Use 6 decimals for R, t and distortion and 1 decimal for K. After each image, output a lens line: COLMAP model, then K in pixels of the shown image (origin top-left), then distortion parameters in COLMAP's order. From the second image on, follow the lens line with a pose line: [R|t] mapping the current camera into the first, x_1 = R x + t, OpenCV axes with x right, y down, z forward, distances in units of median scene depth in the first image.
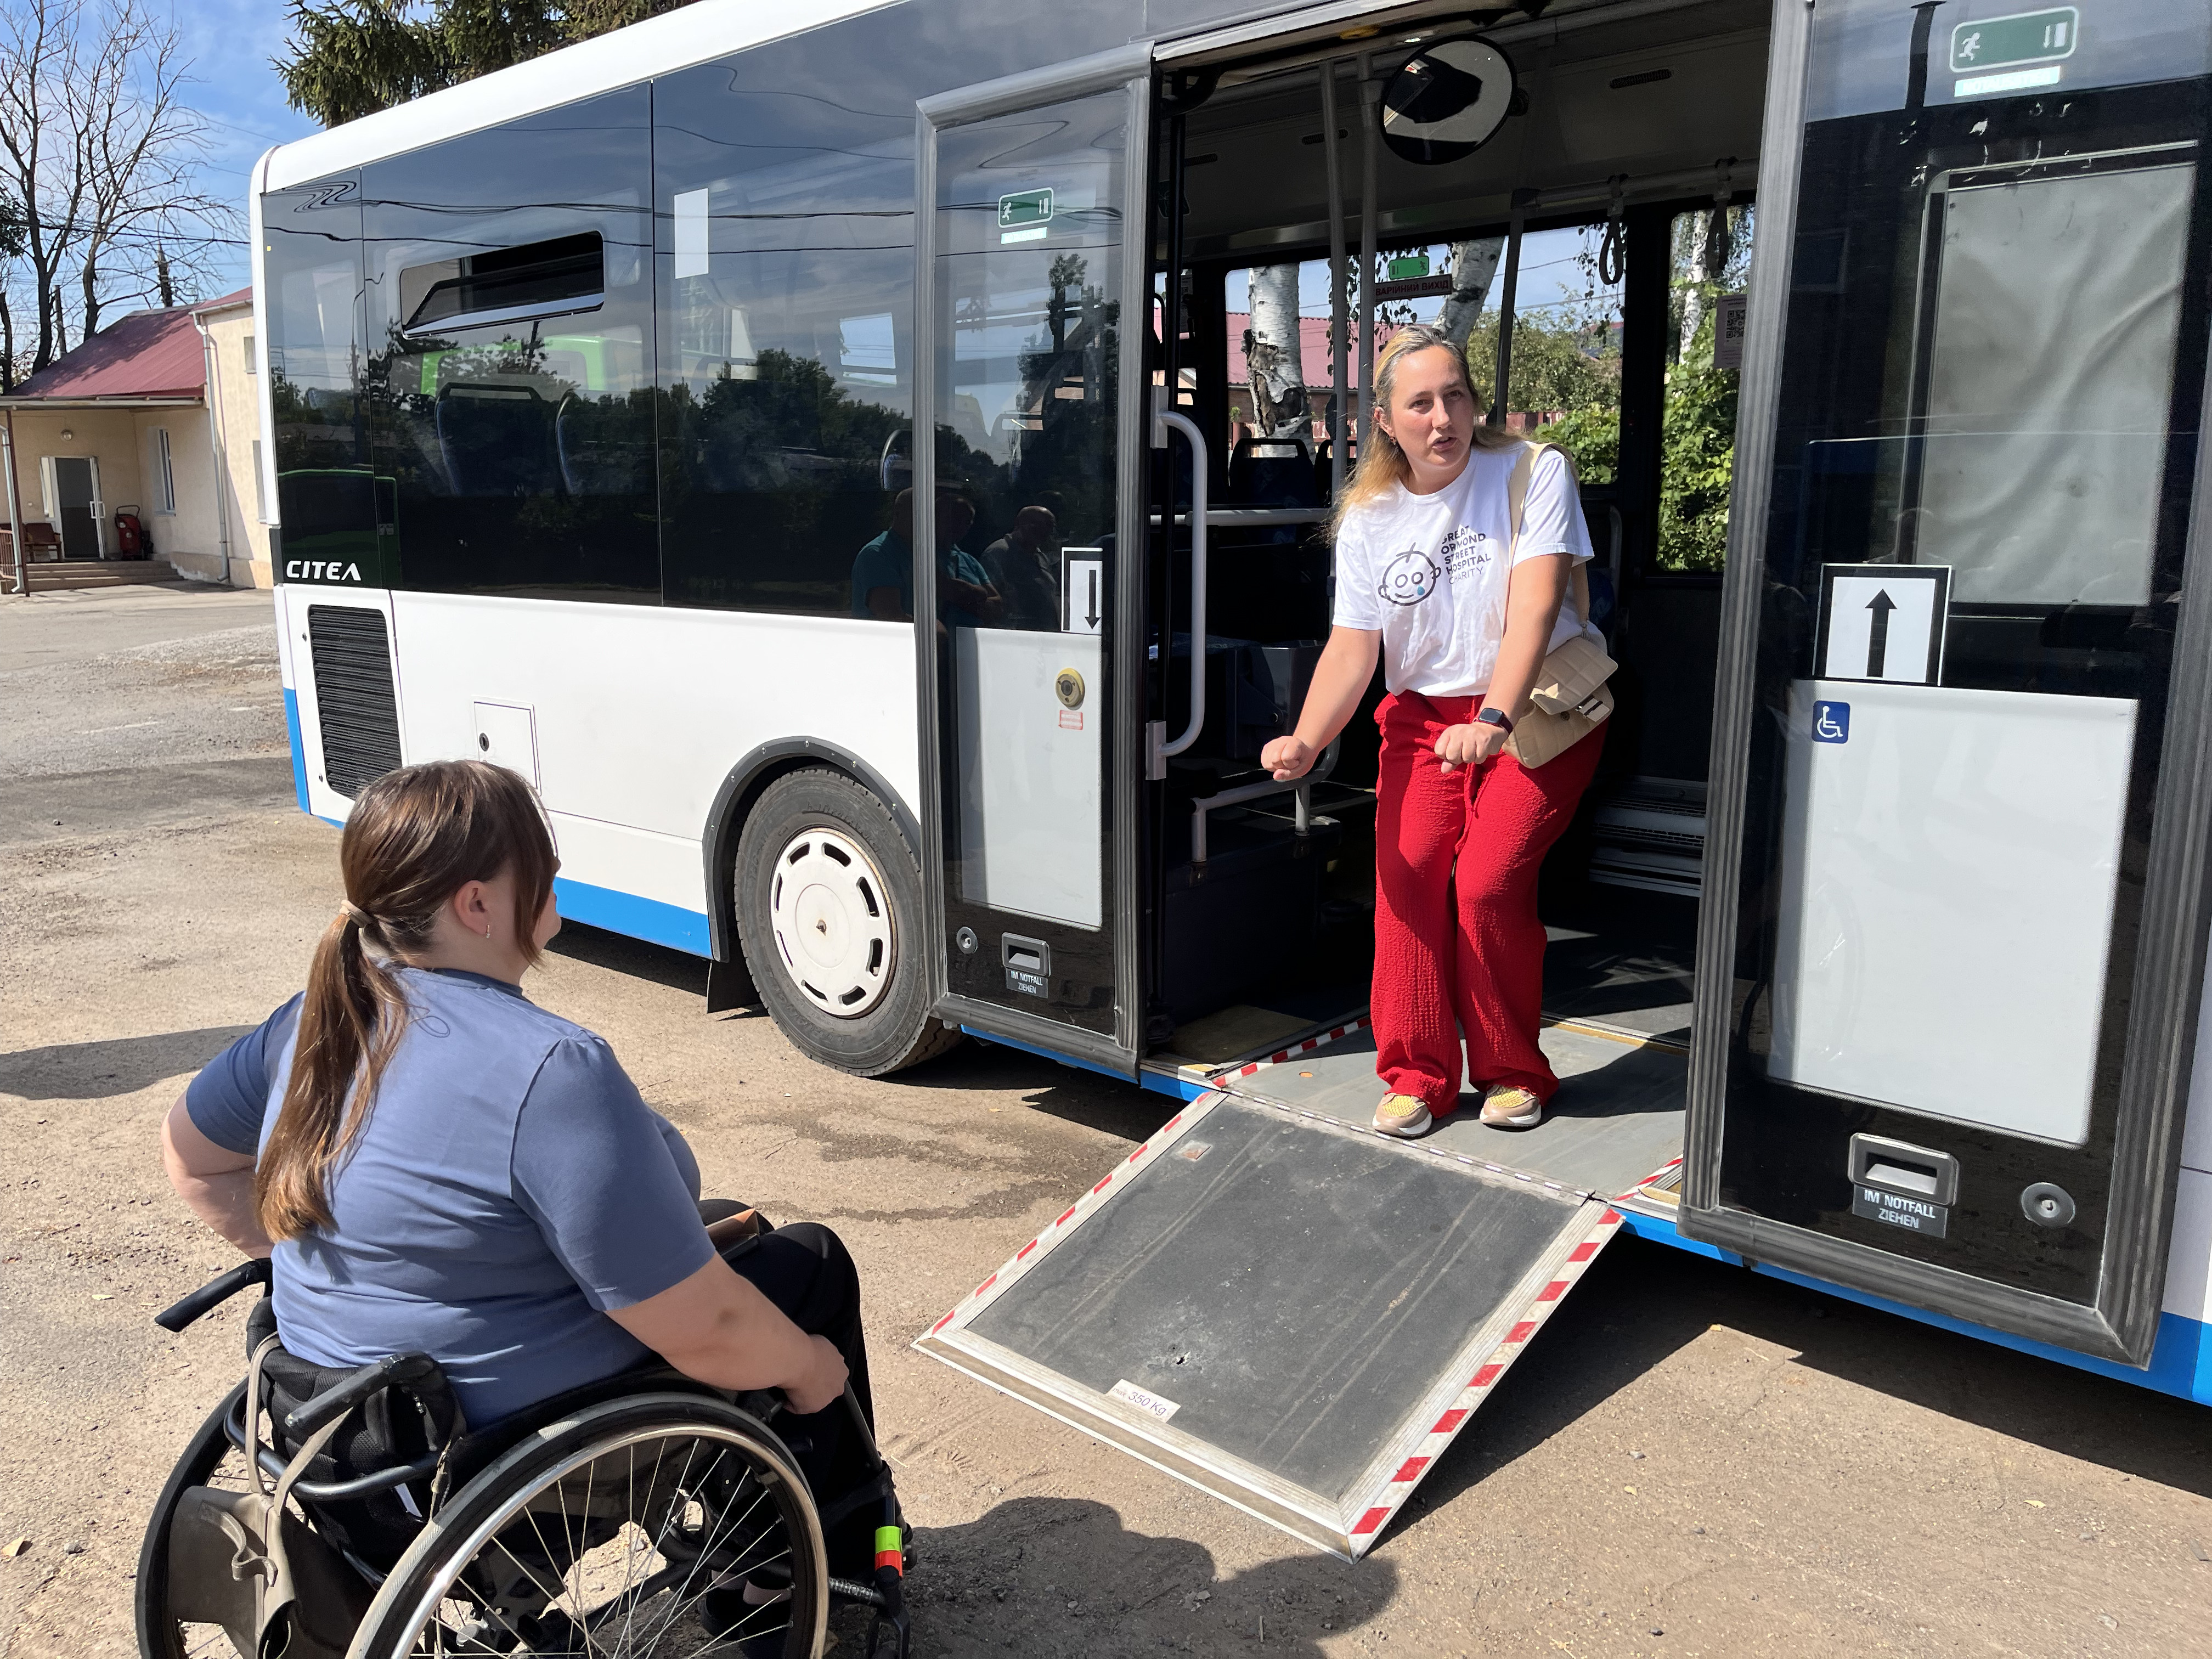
lens RADIAL K [[1683.6, 0, 1086.4], [0, 1683.6, 821.5], [0, 0, 1]] dist [0.079129, -0.113210]
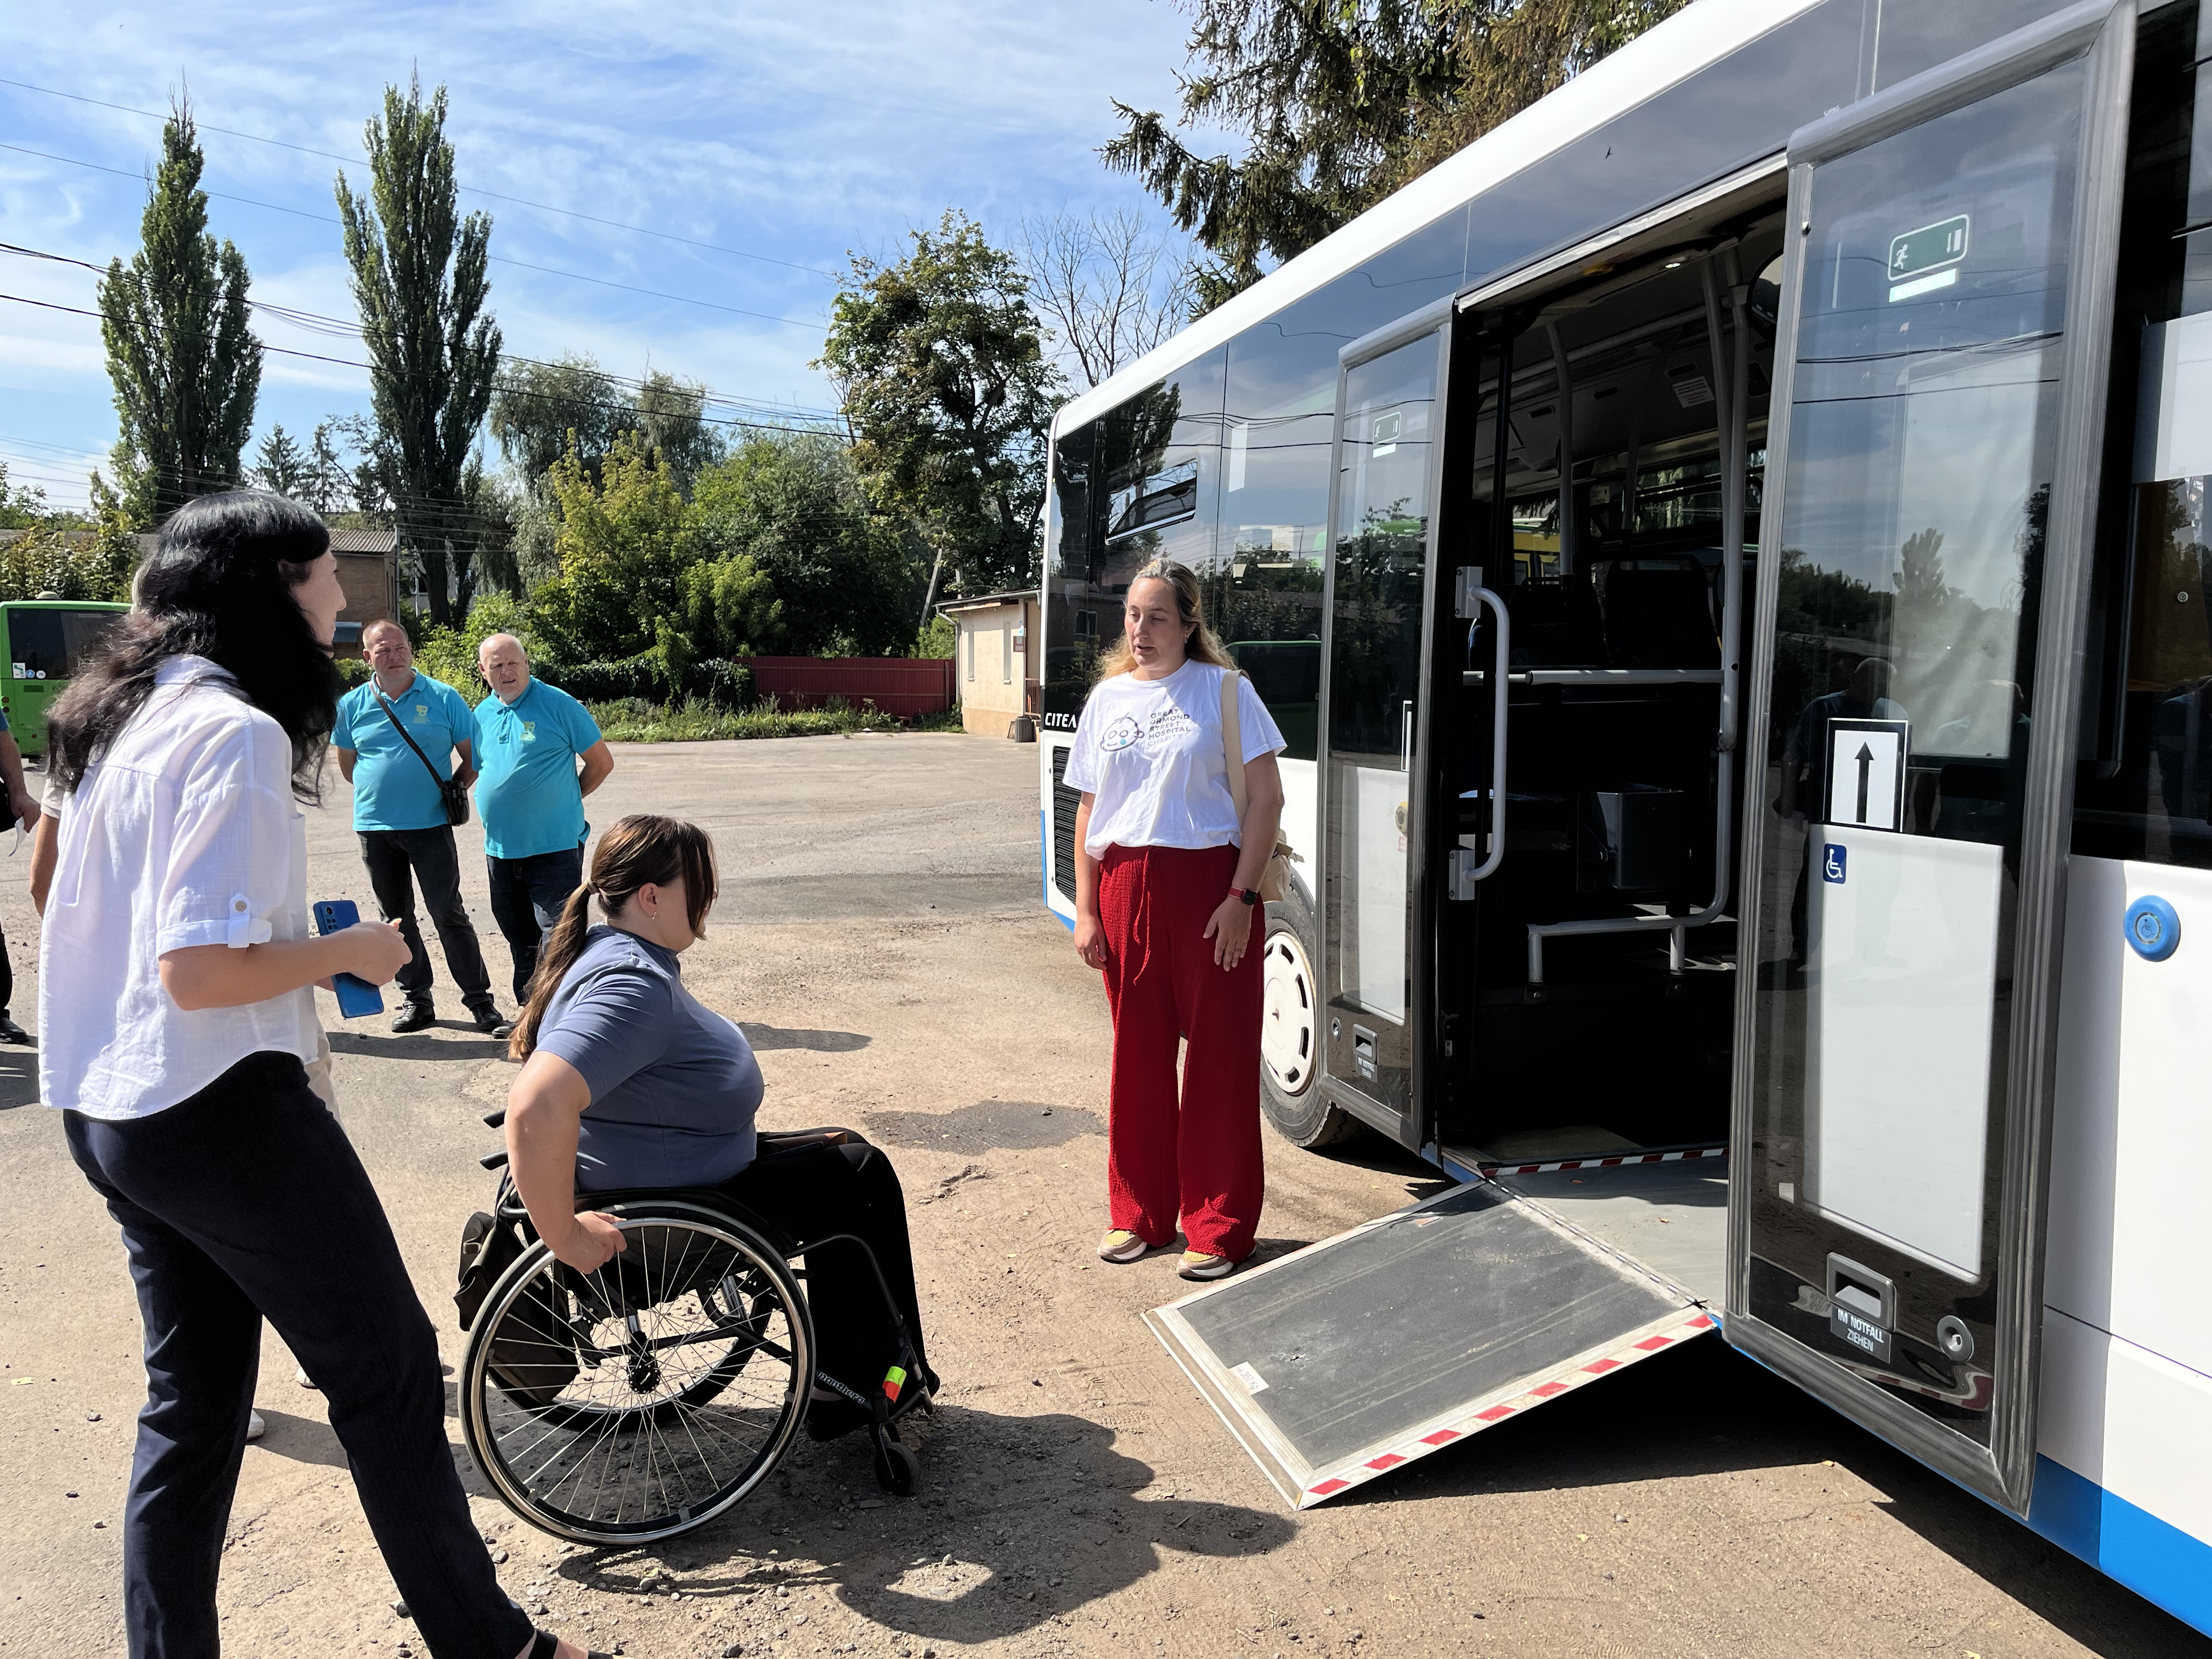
lens RADIAL K [[1684.1, 0, 1106.0], [0, 1684.1, 829.5], [0, 0, 1]] dist [0.053198, -0.053138]
pose [[0.851980, 0.053885, -0.520794, 0.431738], [-0.101841, 0.992747, -0.063887, 0.025705], [0.513574, 0.107468, 0.851288, -0.111002]]
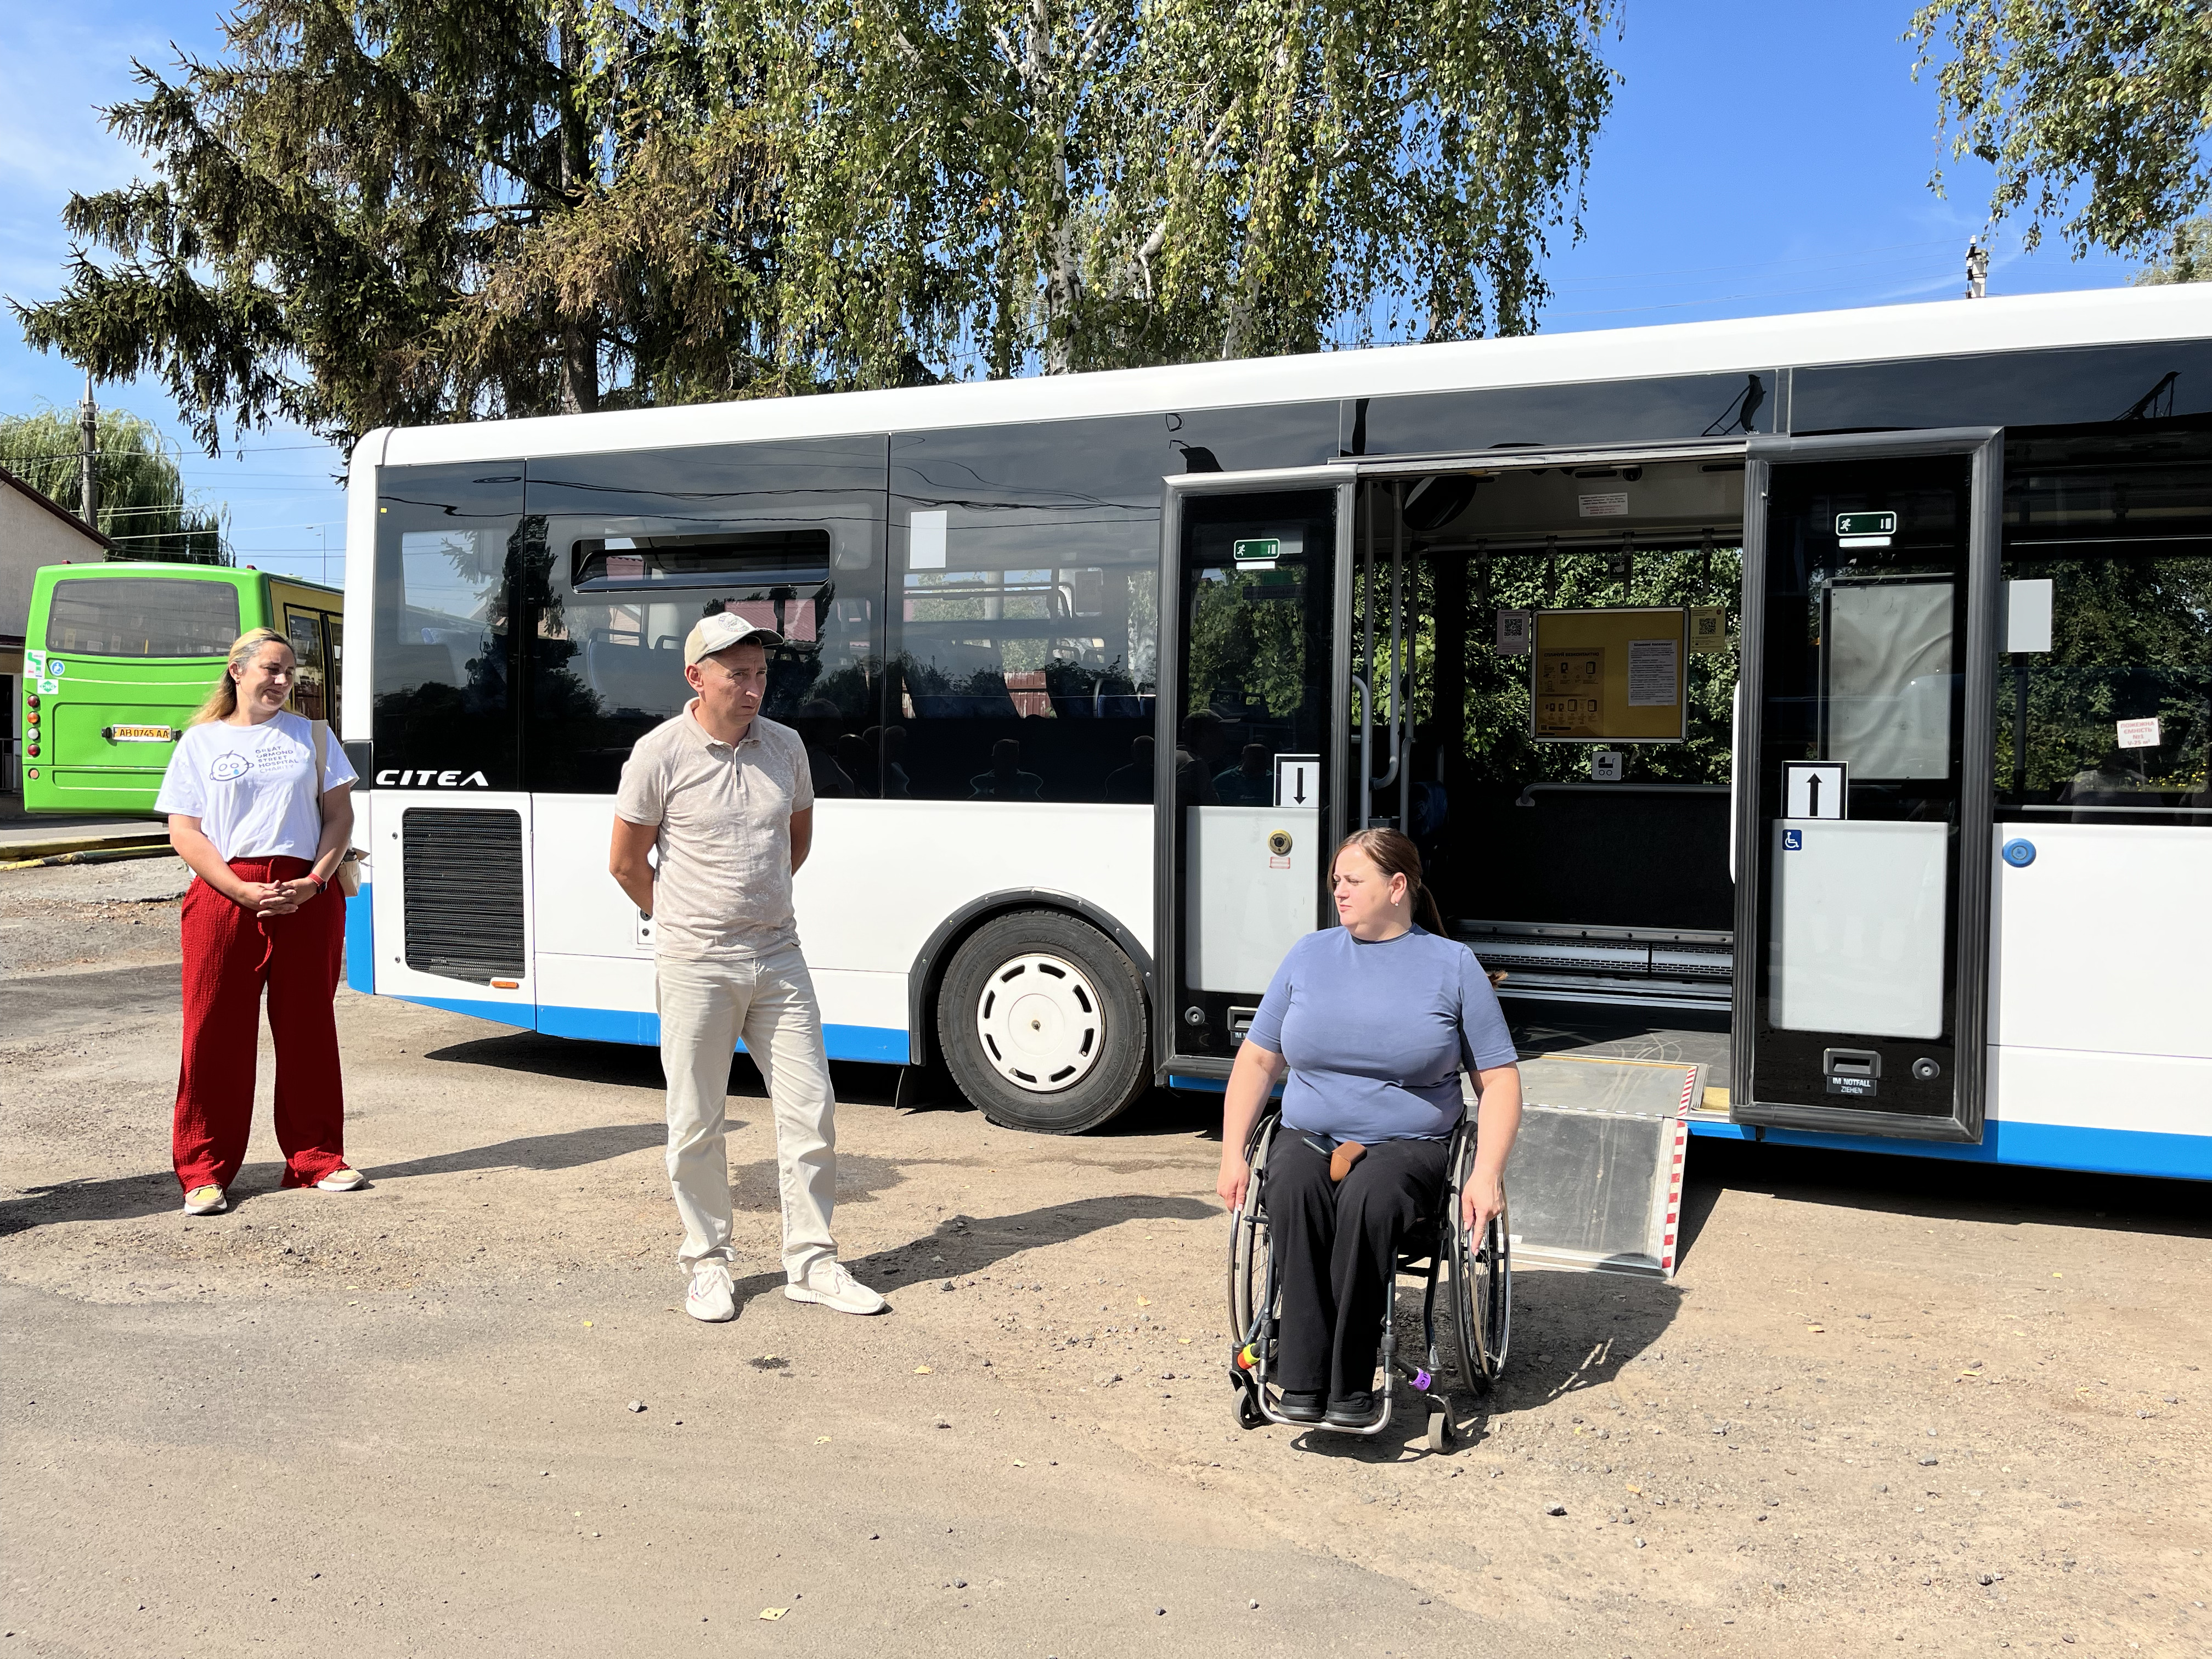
lens RADIAL K [[1666.2, 0, 1107.4], [0, 1666.2, 794.9], [0, 0, 1]] dist [0.057897, -0.060679]
pose [[0.933255, 0.005139, 0.359179, -0.723154], [0.051759, 0.987540, -0.148615, 0.099796], [-0.355467, 0.157287, 0.921360, -0.377566]]
